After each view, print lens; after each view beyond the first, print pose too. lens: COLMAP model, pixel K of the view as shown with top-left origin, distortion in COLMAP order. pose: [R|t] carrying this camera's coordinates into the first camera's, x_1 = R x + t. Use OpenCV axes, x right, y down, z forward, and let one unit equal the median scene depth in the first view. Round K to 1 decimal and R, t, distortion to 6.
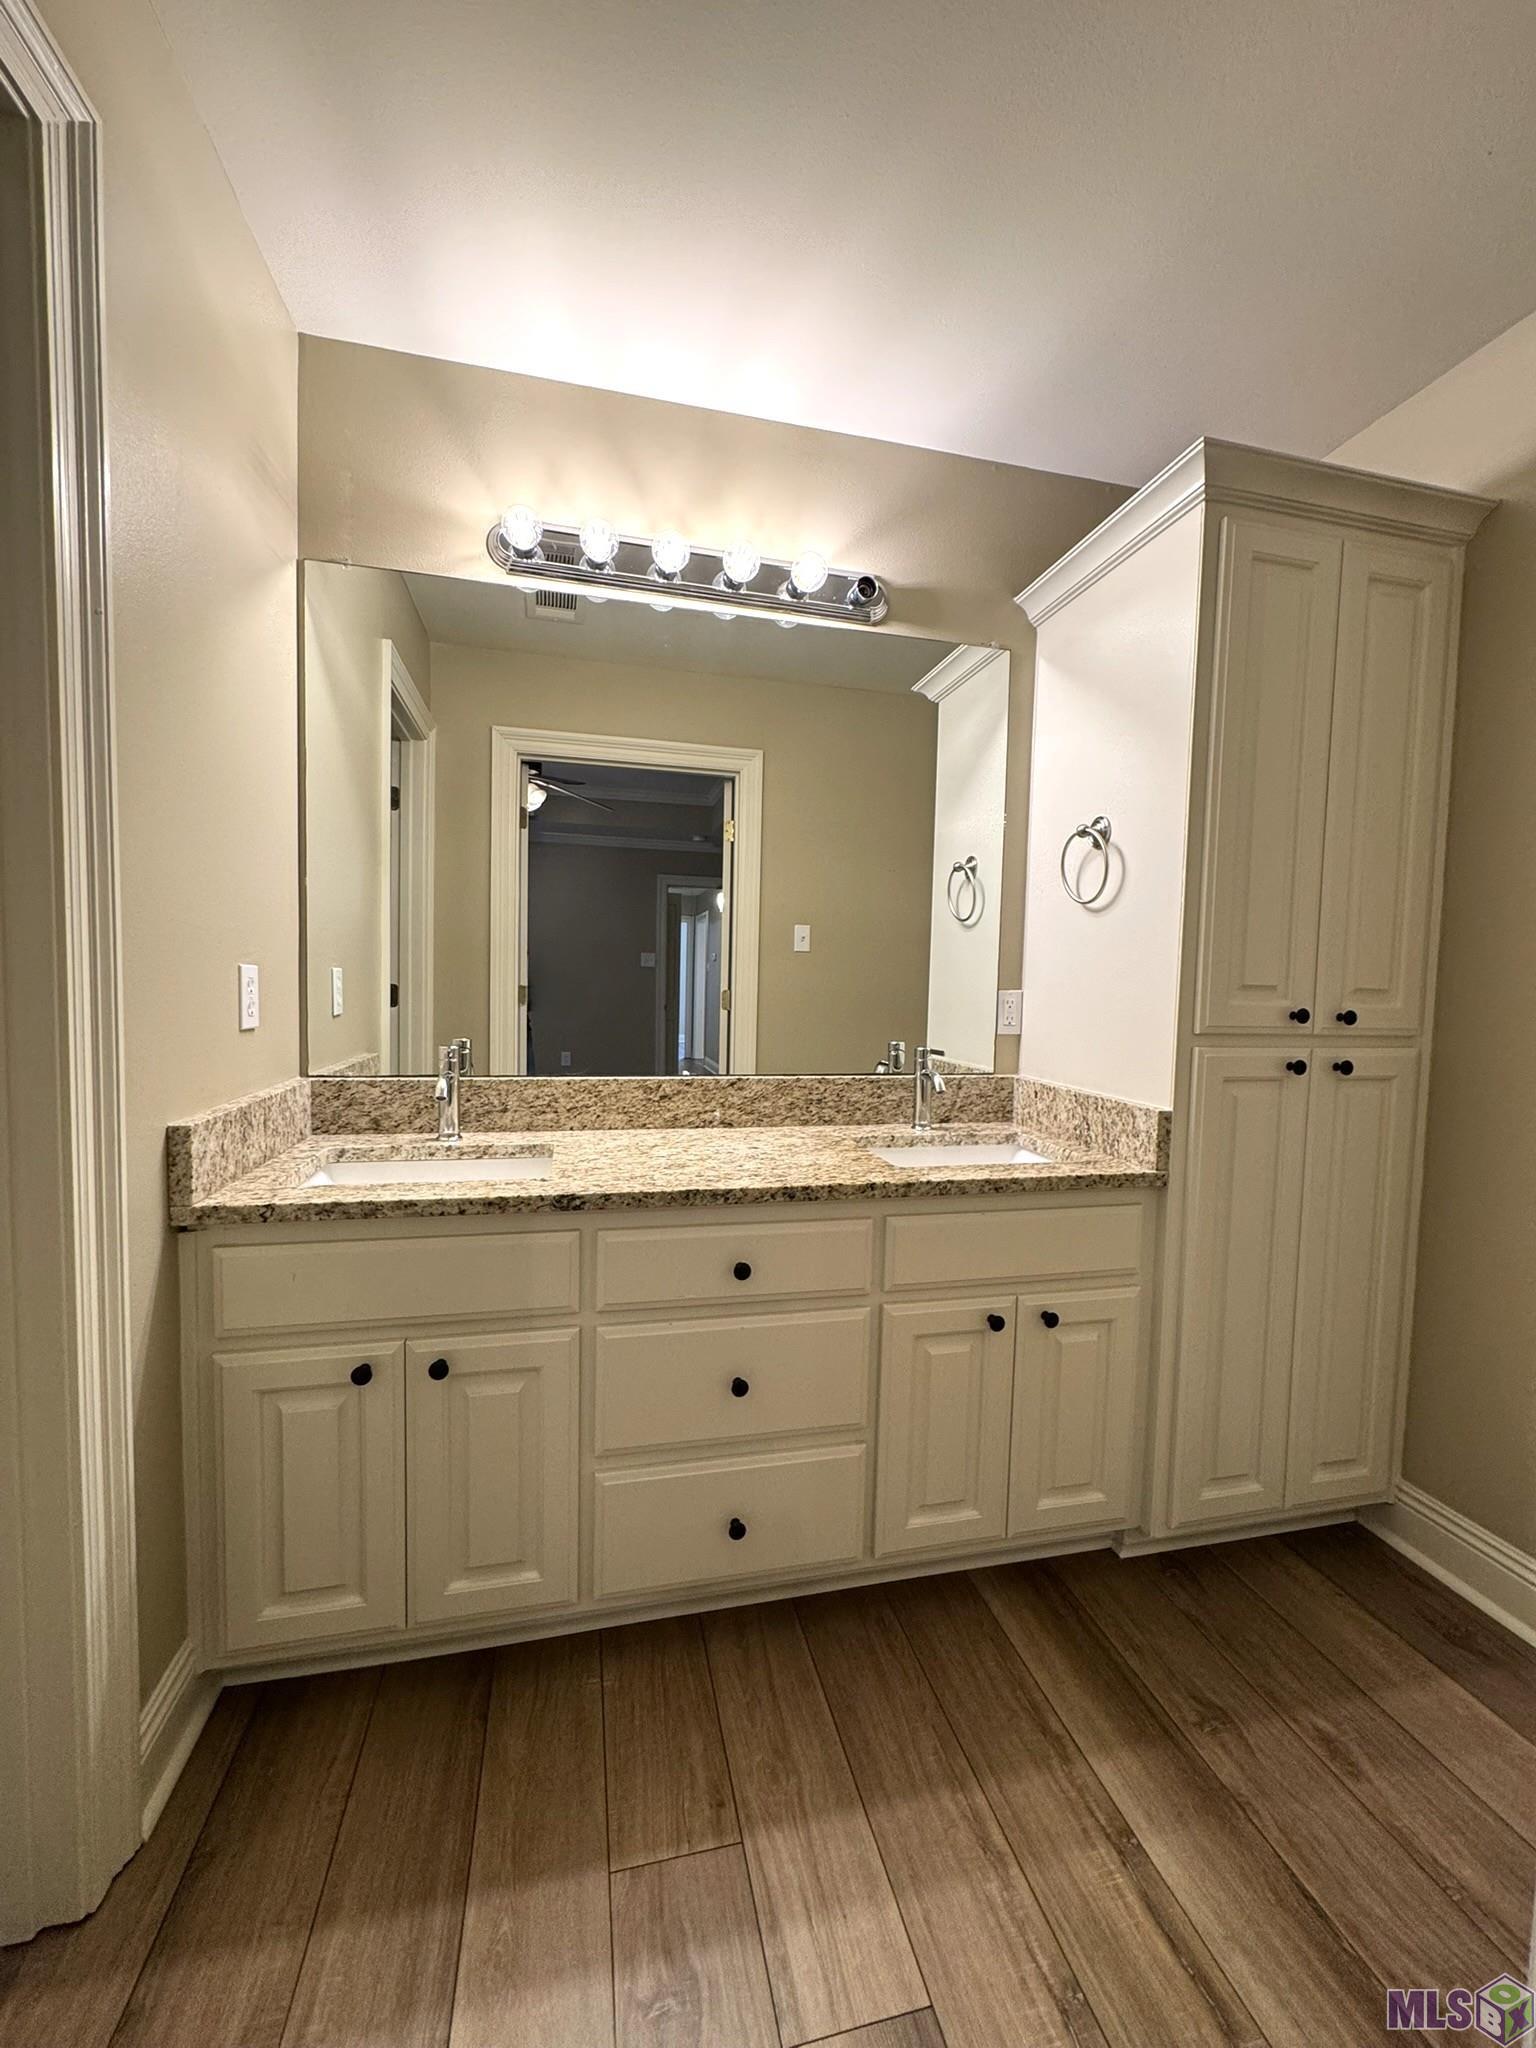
lens RADIAL K [[821.6, 0, 777.6], [0, 821.6, 1022.1], [0, 0, 1]] dist [0.001374, 0.000108]
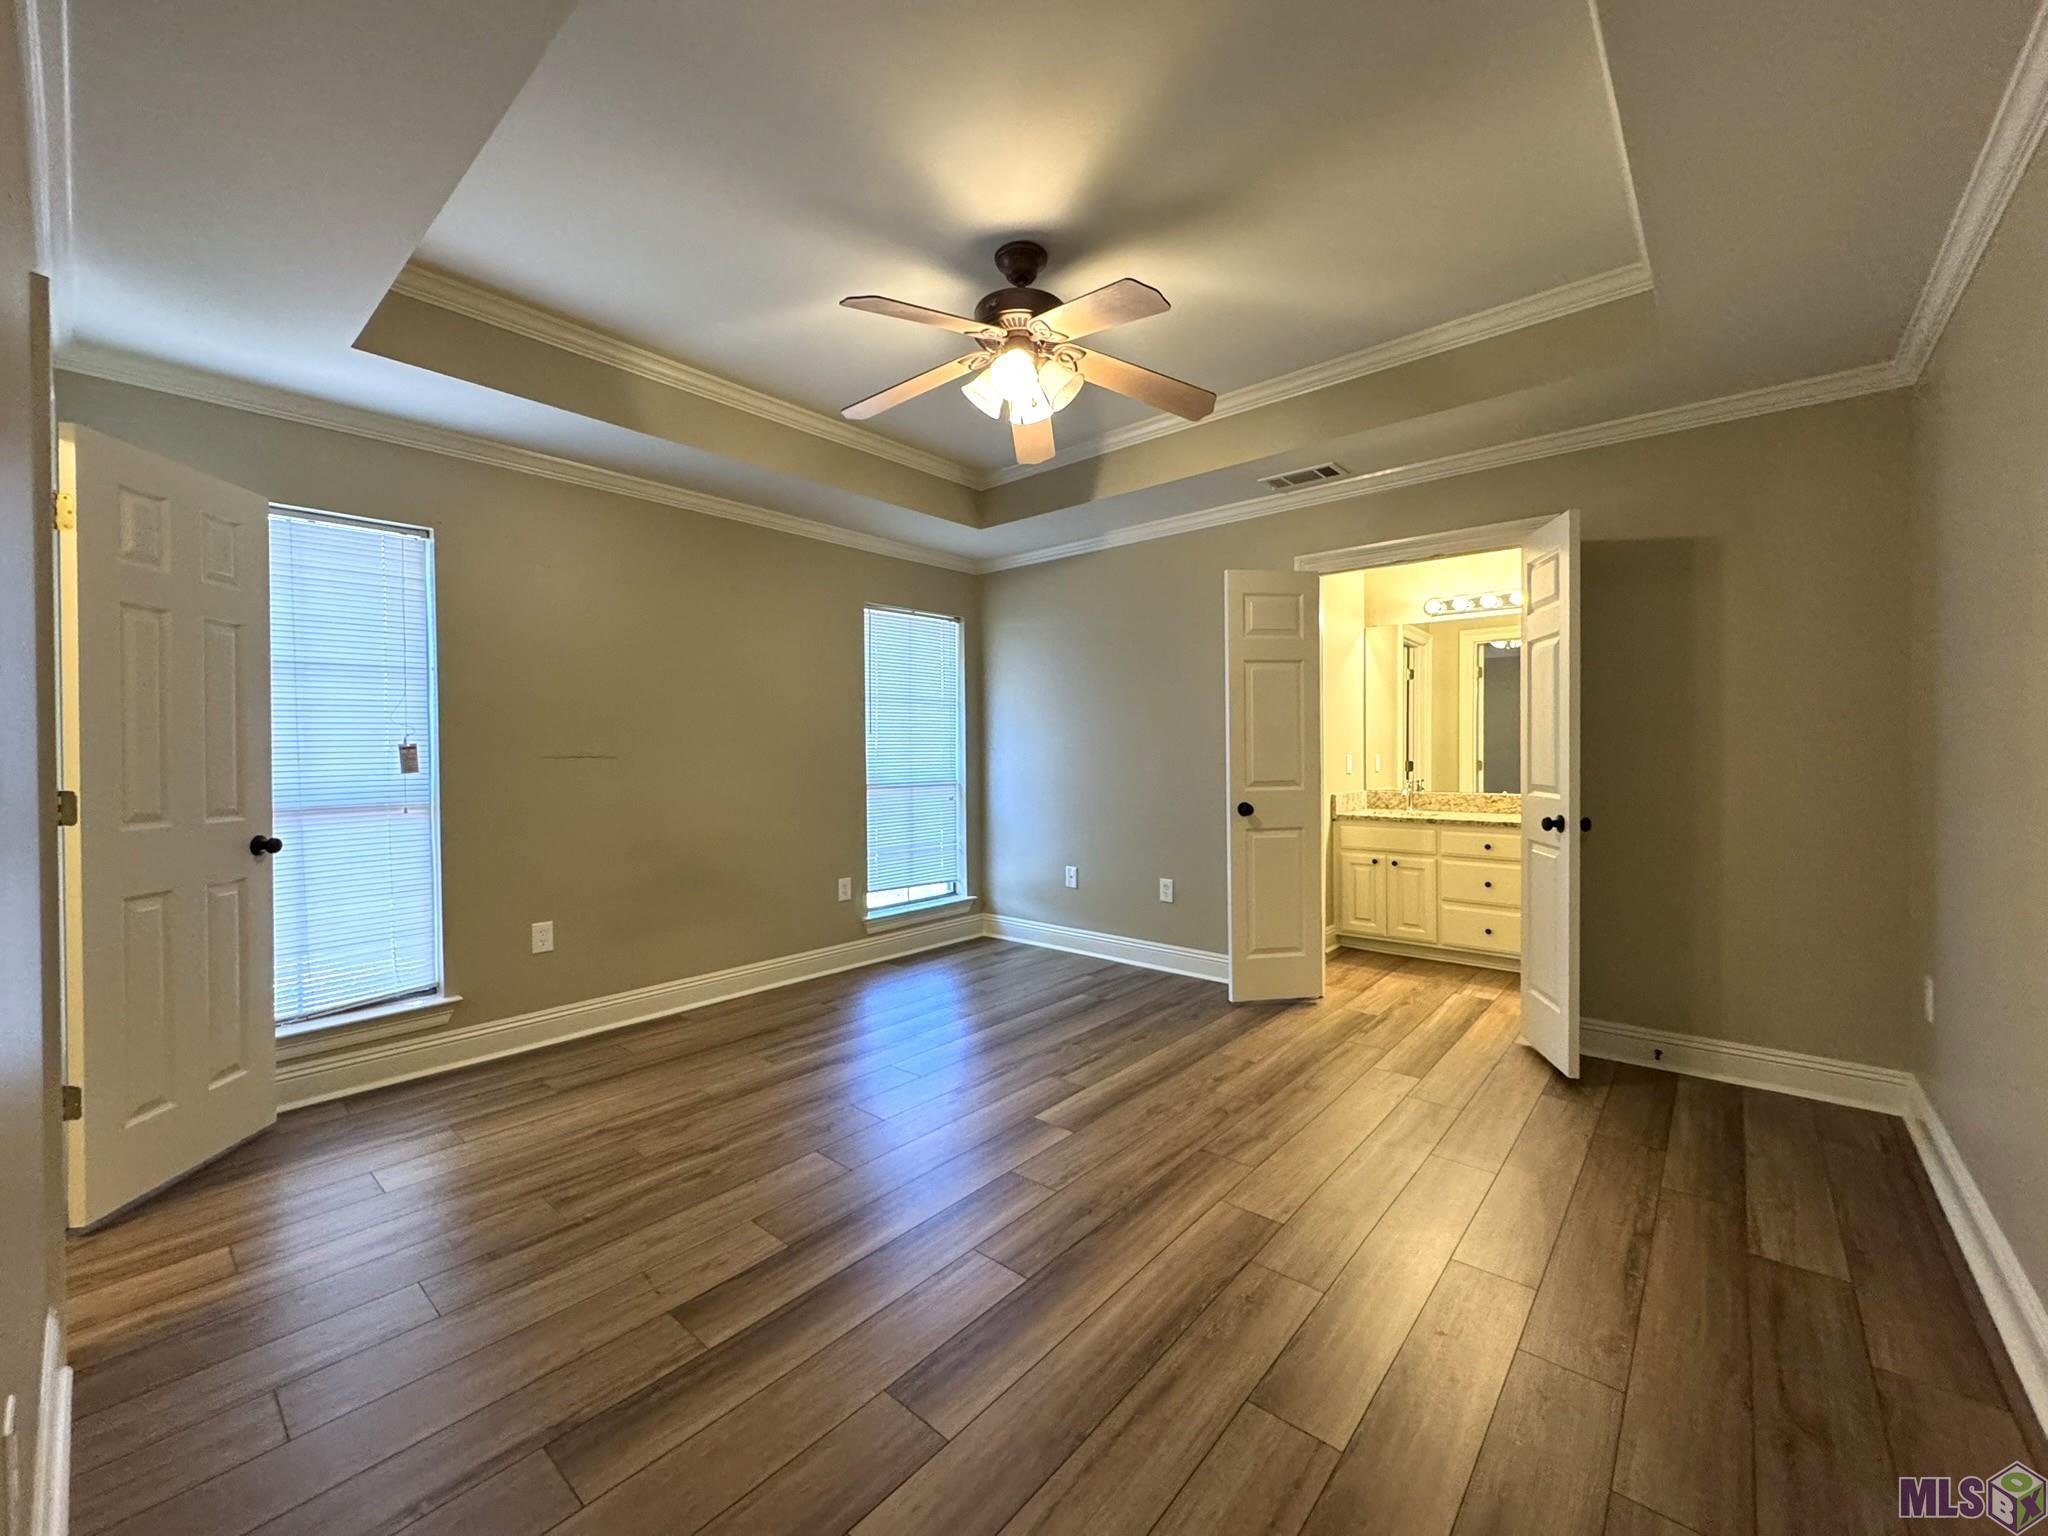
lens RADIAL K [[821.6, 0, 1031.6], [0, 821.6, 761.8], [0, 0, 1]] dist [0.001374, 0.000108]
pose [[0.583604, -0.018480, -0.811828, 1.592209], [-0.027481, 0.998719, -0.042489, 0.164007], [0.811573, 0.047106, 0.582349, -2.418605]]
